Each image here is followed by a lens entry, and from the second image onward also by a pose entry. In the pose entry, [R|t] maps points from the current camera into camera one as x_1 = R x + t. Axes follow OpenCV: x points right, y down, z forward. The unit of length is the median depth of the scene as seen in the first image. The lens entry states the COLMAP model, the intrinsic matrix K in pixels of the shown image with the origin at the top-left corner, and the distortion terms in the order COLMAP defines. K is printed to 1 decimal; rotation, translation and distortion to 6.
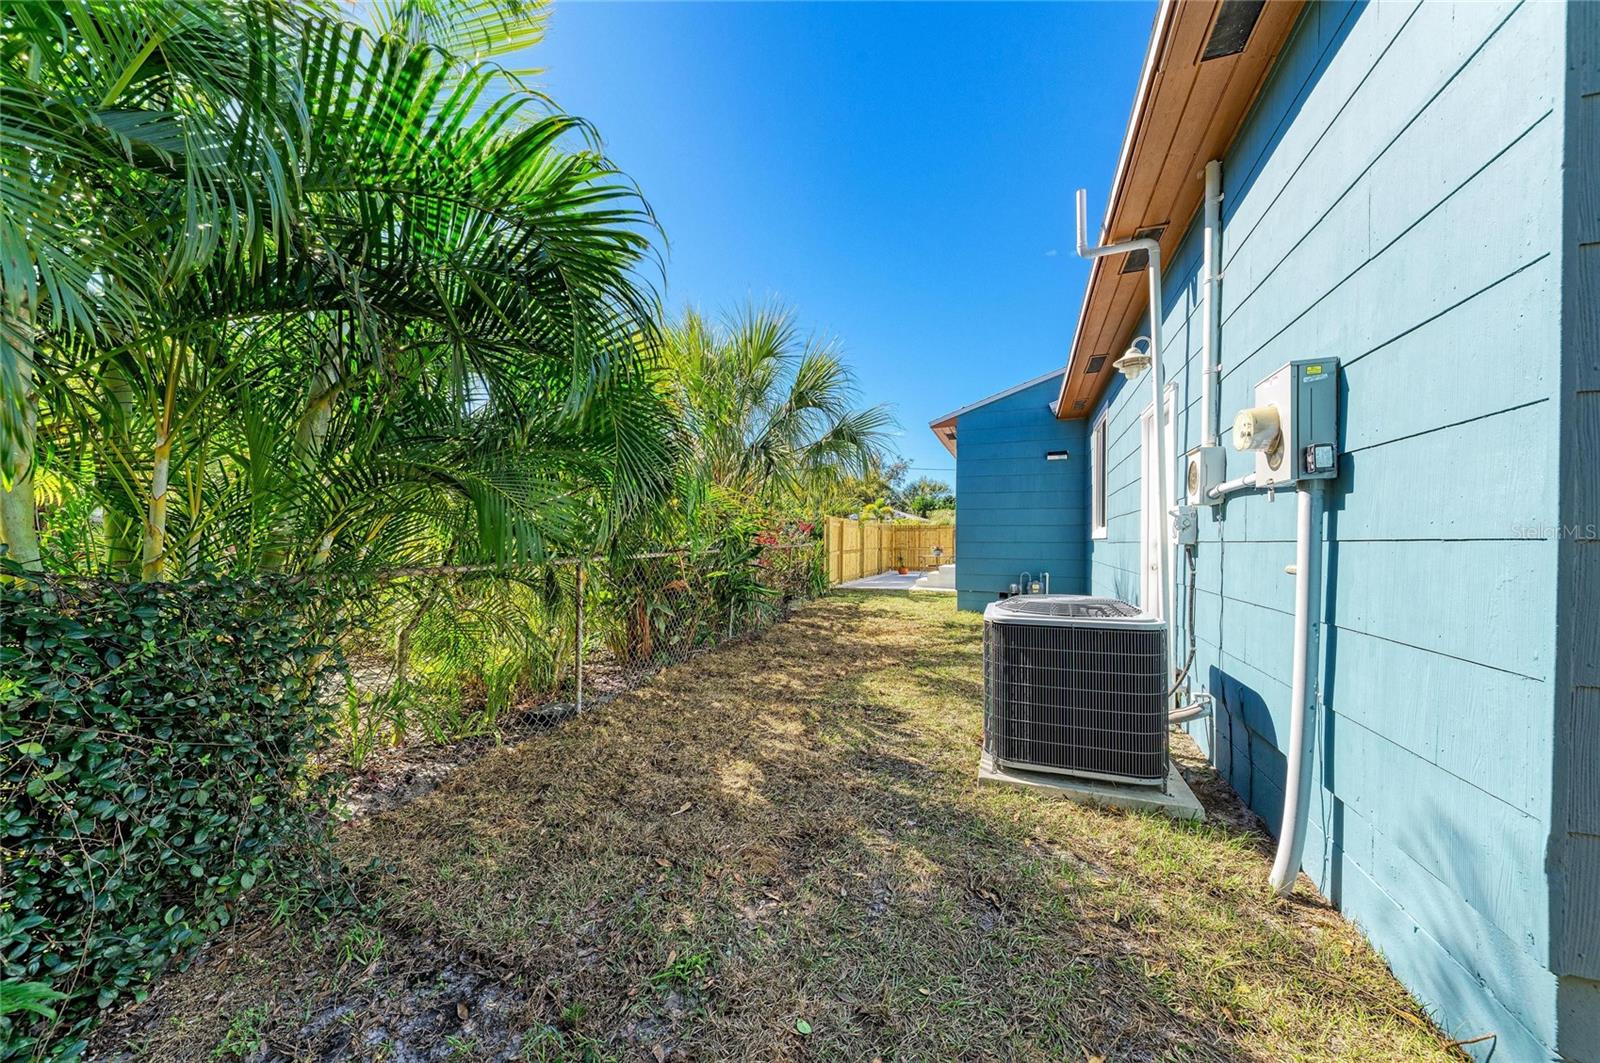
lens RADIAL K [[555.3, 0, 811.4], [0, 555.3, 546.3], [0, 0, 1]] dist [-0.001405, -0.000430]
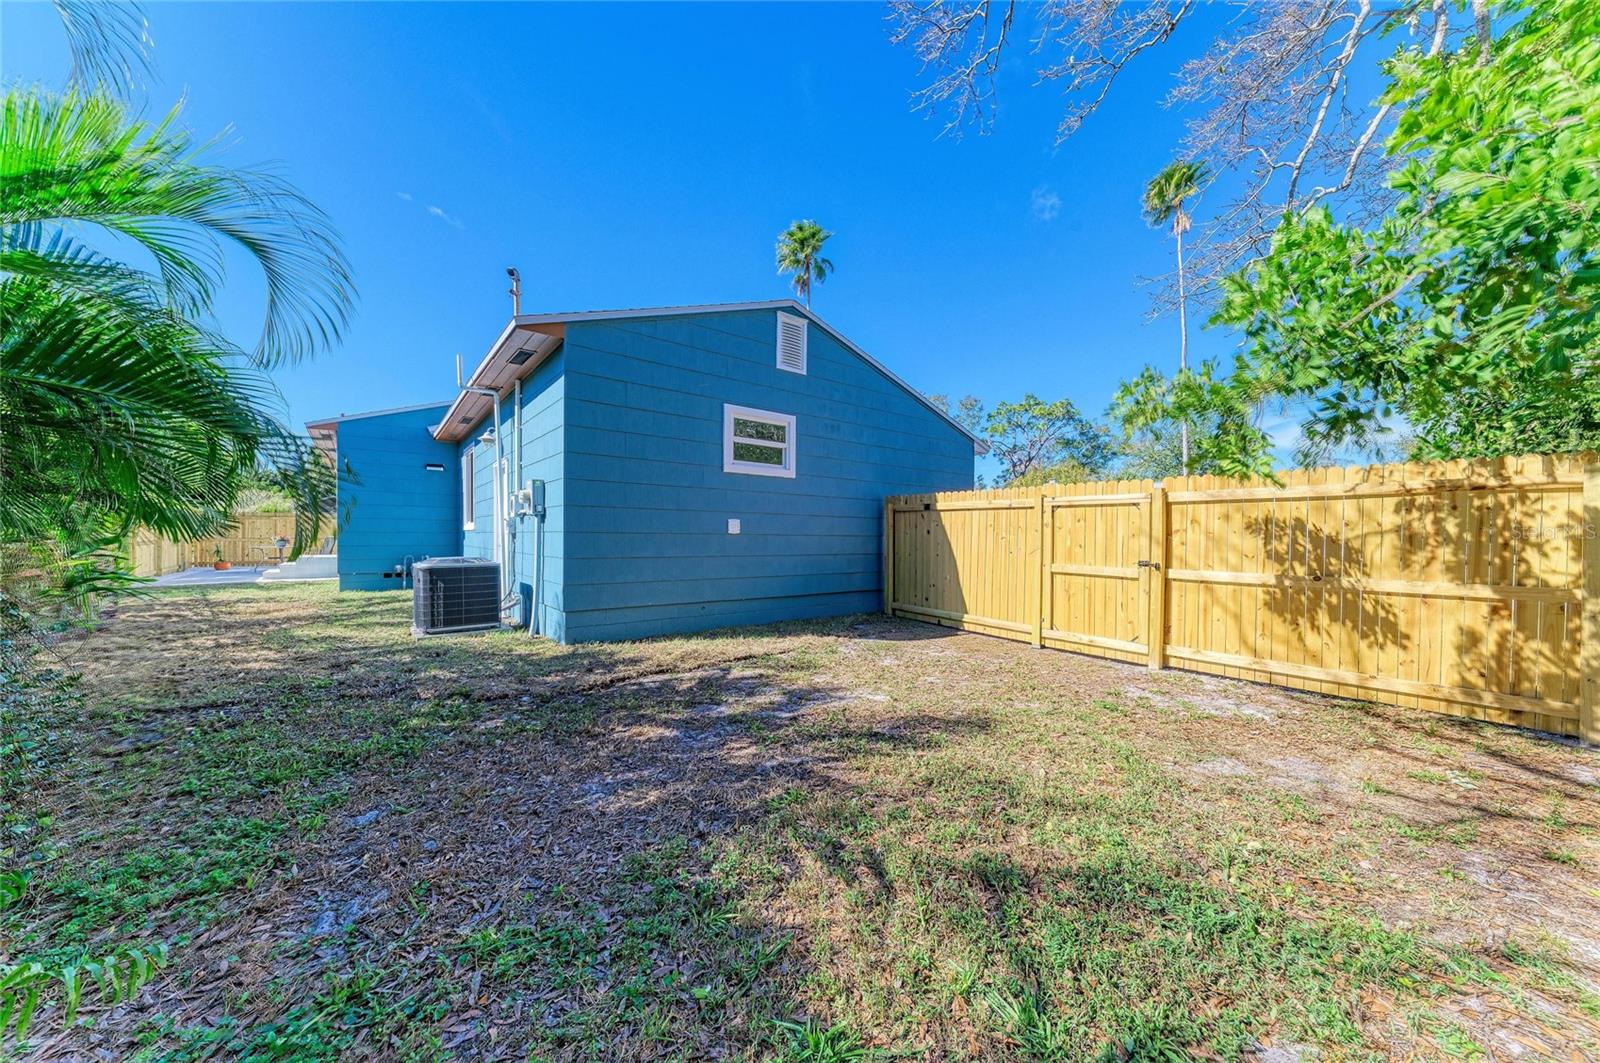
lens RADIAL K [[555.3, 0, 810.5], [0, 555.3, 541.5], [0, 0, 1]] dist [-0.001405, -0.000430]
pose [[0.508068, -0.013954, 0.861204, -0.757612], [0.005690, 0.999901, 0.012844, 0.009440], [-0.861298, -0.001625, 0.508098, -1.388256]]
